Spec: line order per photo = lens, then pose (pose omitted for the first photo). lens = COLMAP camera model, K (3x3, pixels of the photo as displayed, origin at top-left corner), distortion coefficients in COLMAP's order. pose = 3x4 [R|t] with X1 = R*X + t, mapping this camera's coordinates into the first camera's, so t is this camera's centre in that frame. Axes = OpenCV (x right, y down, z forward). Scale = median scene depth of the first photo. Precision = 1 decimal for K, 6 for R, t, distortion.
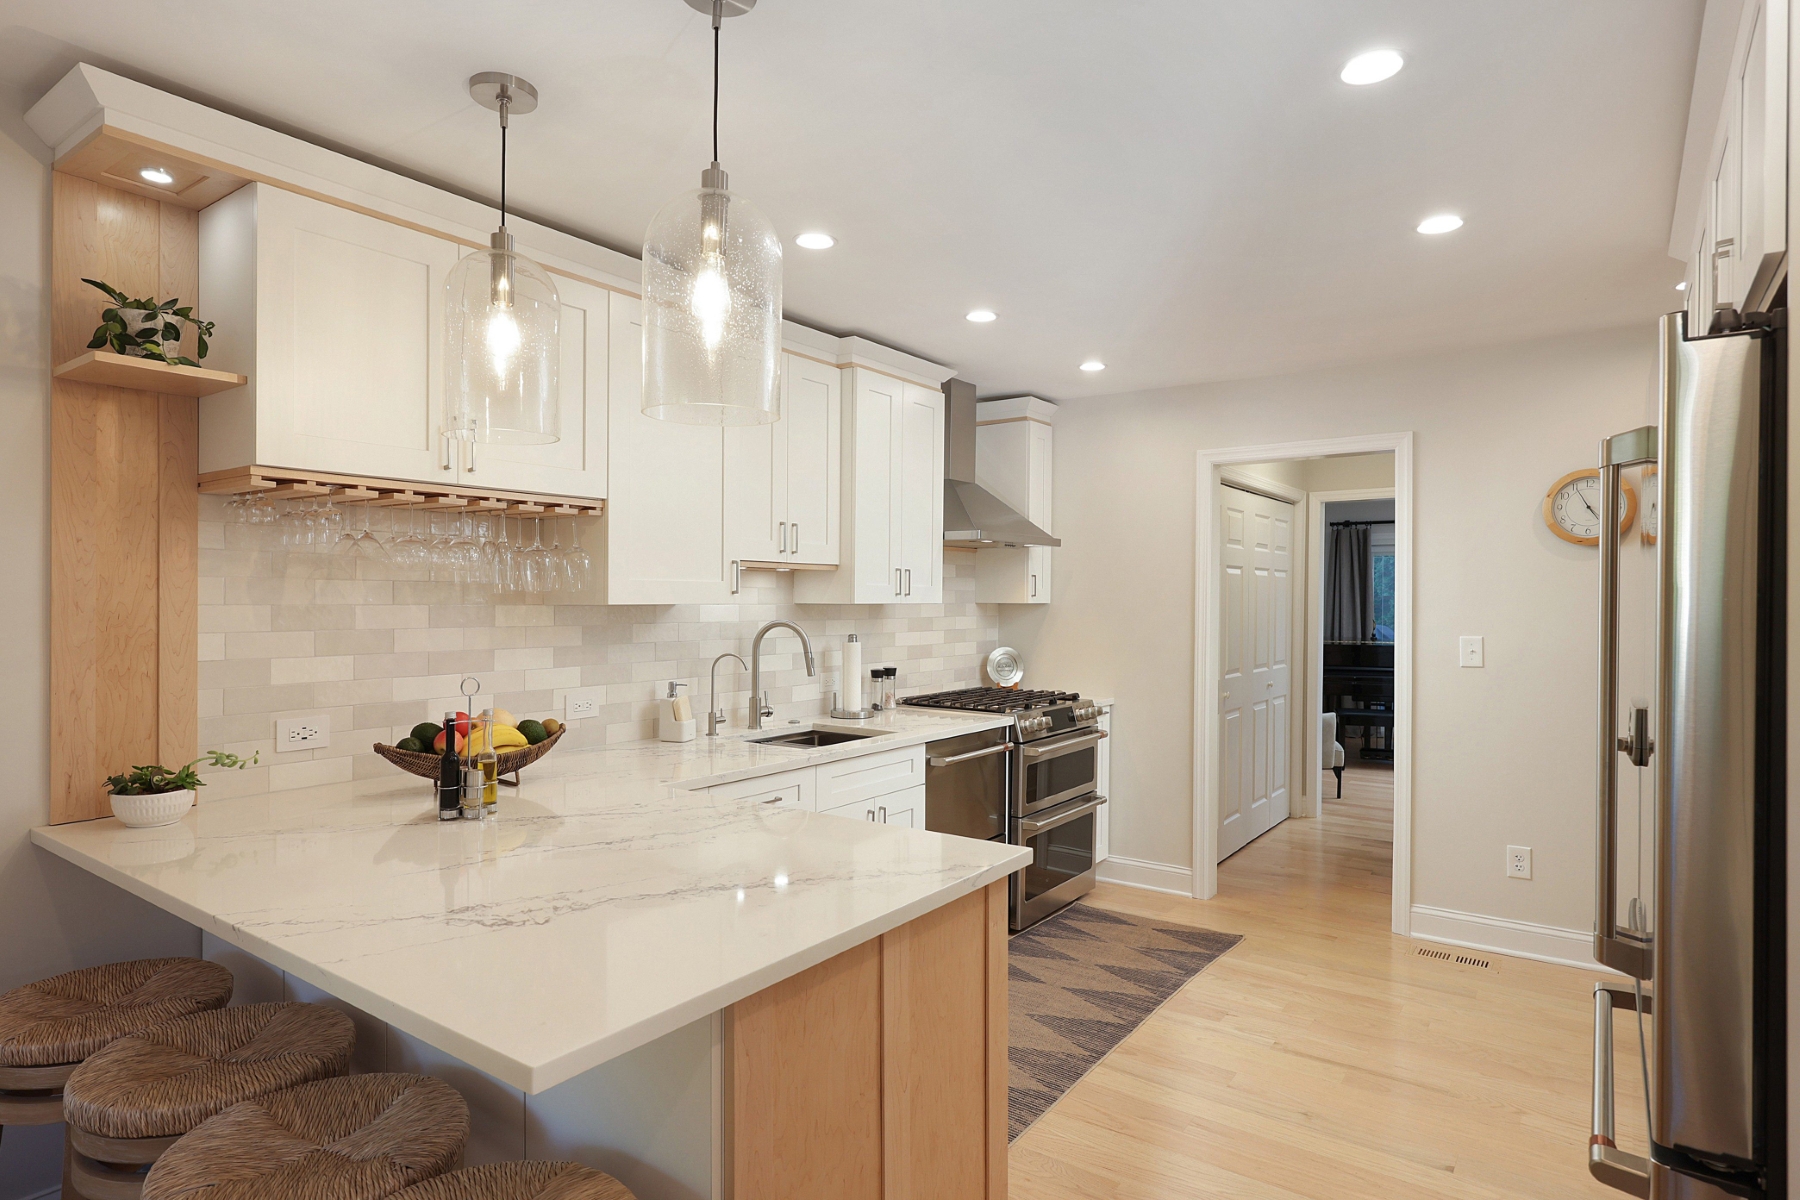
lens RADIAL K [[966.1, 0, 900.0], [0, 966.1, 600.0], [0, 0, 1]] dist [0.003002, 0.000269]
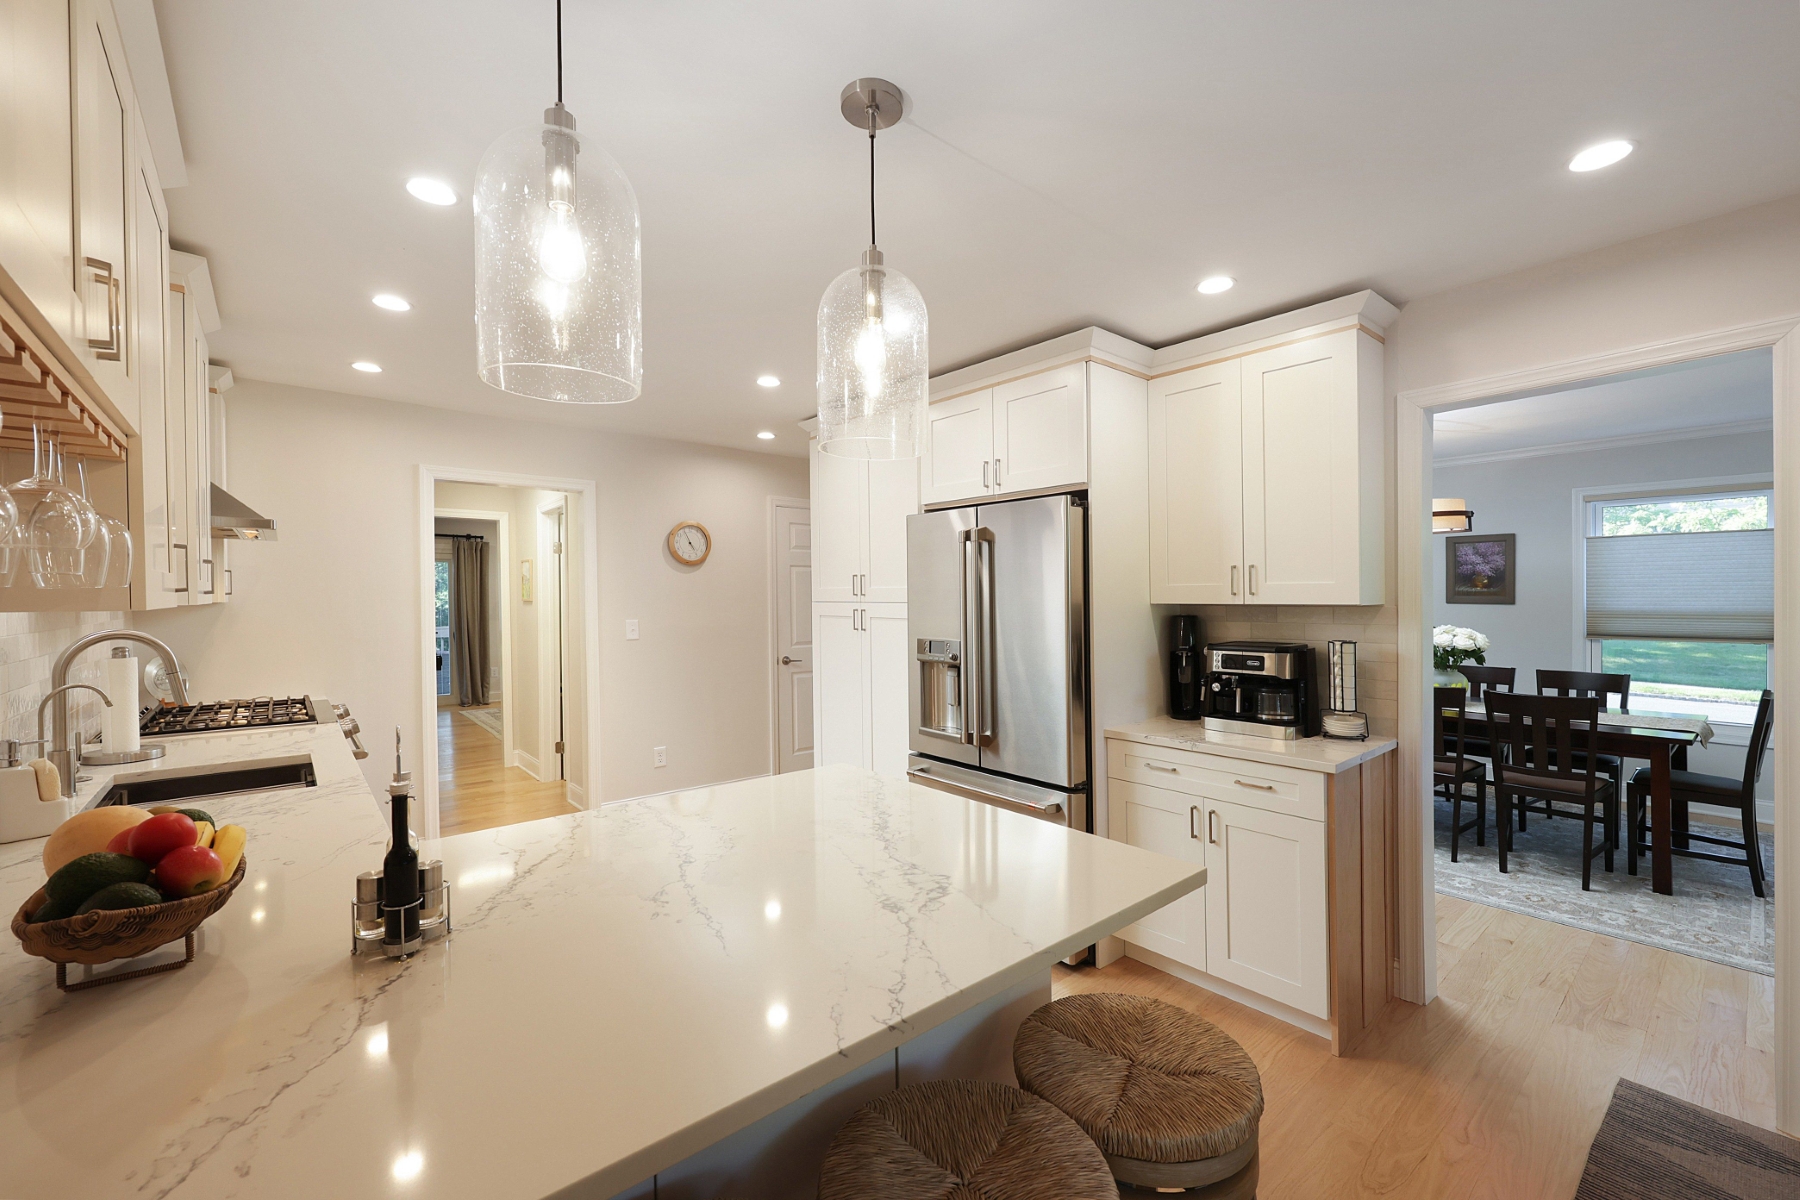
lens RADIAL K [[734.1, 0, 900.0], [0, 734.1, 600.0], [0, 0, 1]] dist [-0.000080, -0.000008]
pose [[0.226829, -0.009970, 0.973883, -0.601040], [0.005198, 0.999946, 0.009026, -0.004015], [-0.973921, 0.003015, 0.226869, 0.411906]]
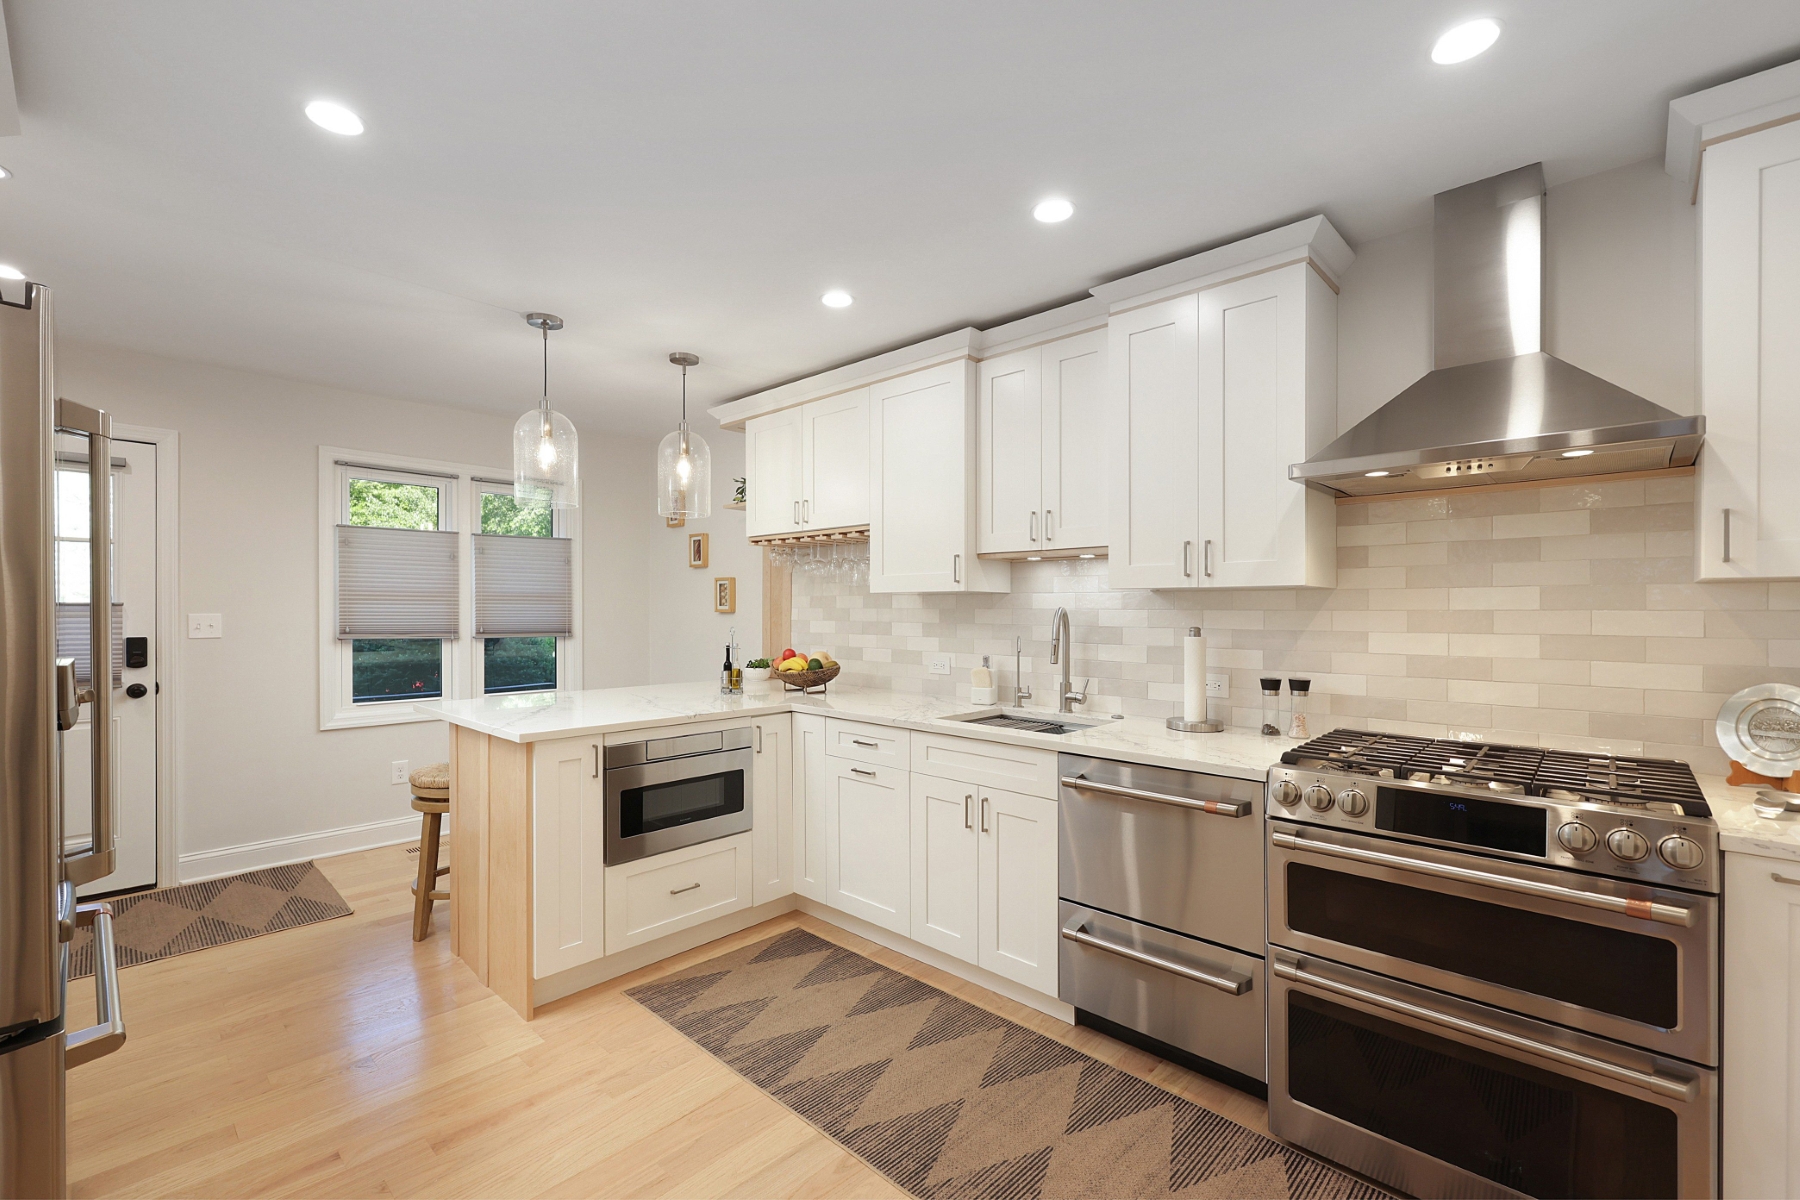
lens RADIAL K [[770.0, 0, 900.0], [0, 770.0, 600.0], [0, 0, 1]] dist [-0.000506, 0.000013]
pose [[-0.114808, -0.015929, -0.993260, 0.850918], [-0.004864, 0.999868, -0.015473, 0.032625], [0.993376, 0.003055, -0.114871, 1.129252]]
